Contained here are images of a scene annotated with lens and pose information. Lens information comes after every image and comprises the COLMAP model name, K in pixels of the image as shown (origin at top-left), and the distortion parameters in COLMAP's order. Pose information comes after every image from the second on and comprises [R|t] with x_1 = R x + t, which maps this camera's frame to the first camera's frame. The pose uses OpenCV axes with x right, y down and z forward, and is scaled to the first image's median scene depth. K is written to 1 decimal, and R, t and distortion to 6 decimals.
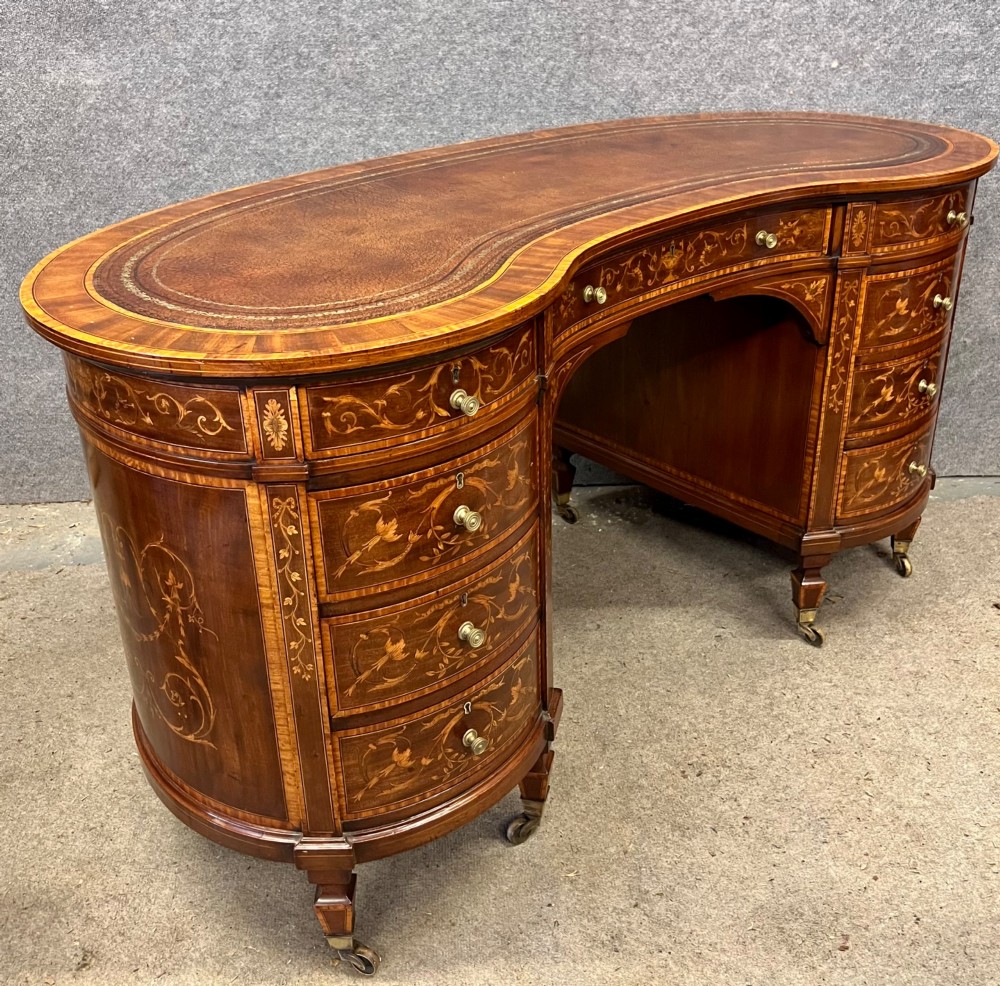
lens RADIAL K [[1063.1, 0, 483.2], [0, 1063.1, 442.7], [0, 0, 1]] dist [0.065744, -0.147381]
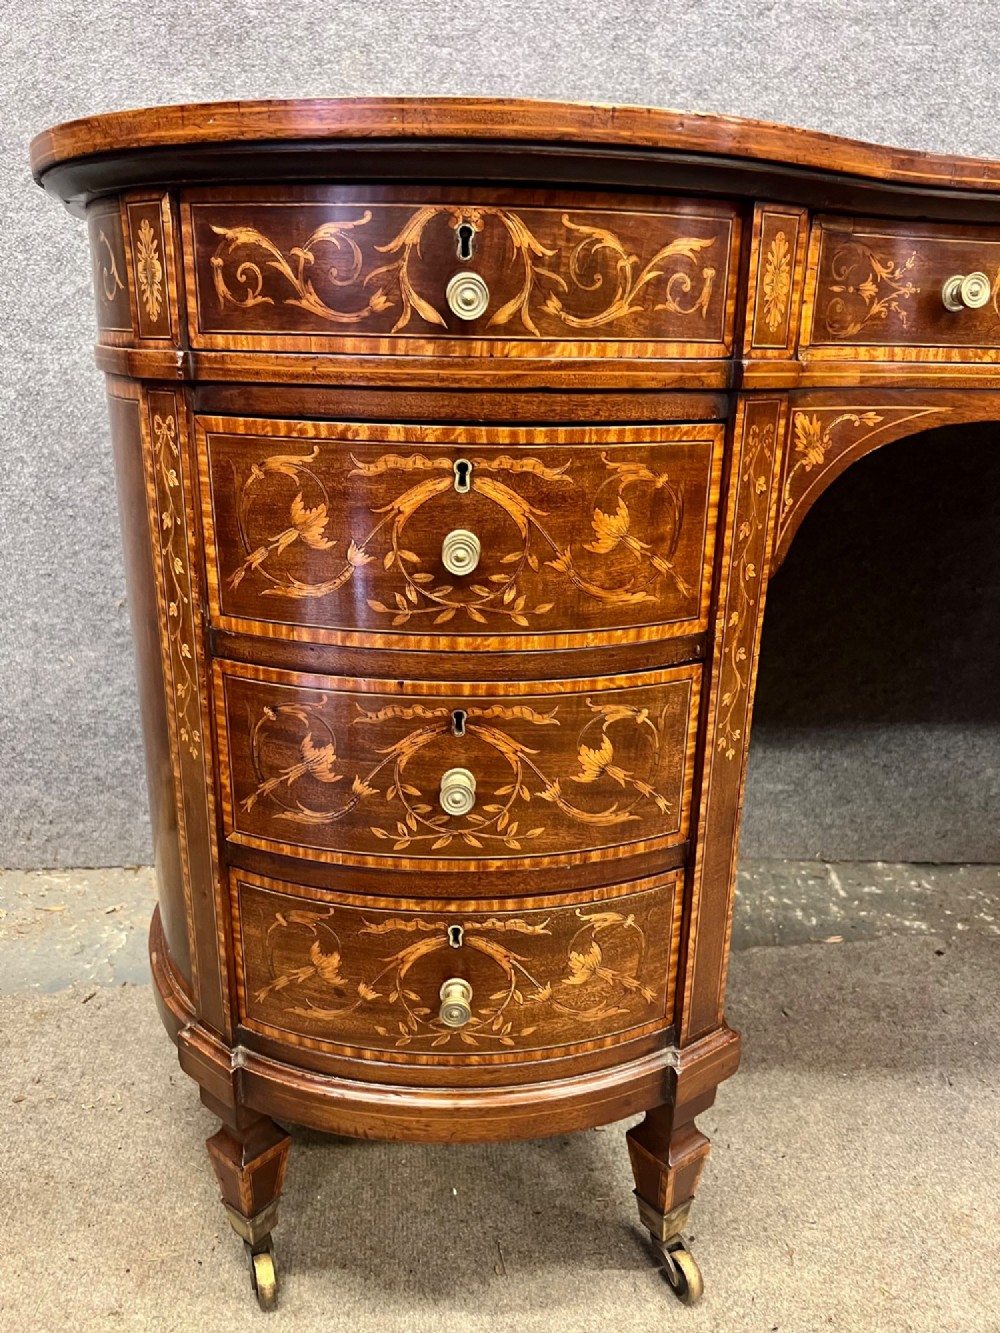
lens RADIAL K [[1012.1, 0, 506.8], [0, 1012.1, 685.7], [0, 0, 1]] dist [0.048015, -0.063224]
pose [[0.775668, 0.245555, -0.581413, 0.213318], [-0.307116, 0.951640, -0.007808, 0.089897], [0.551379, 0.184618, 0.813571, 0.418728]]
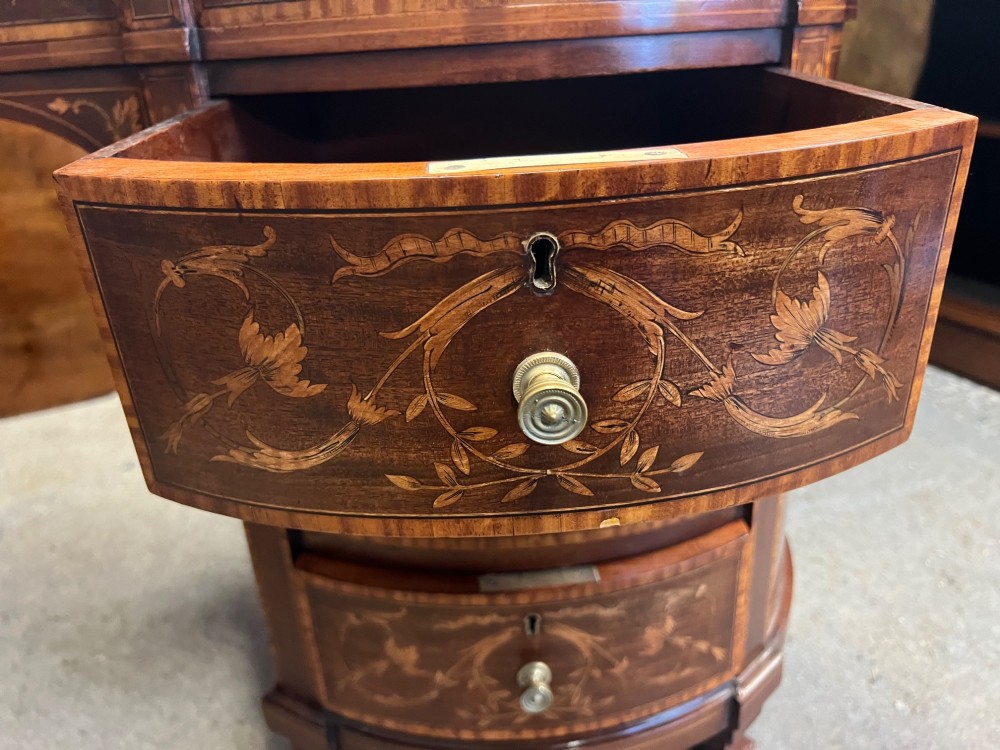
lens RADIAL K [[759.3, 0, 498.9], [0, 759.3, 342.4], [0, 0, 1]] dist [0.048015, -0.063224]
pose [[0.771897, 0.240283, -0.588591, 0.517827], [-0.250276, 0.965915, 0.066100, -0.152559], [0.584412, 0.096288, 0.805724, 0.914983]]
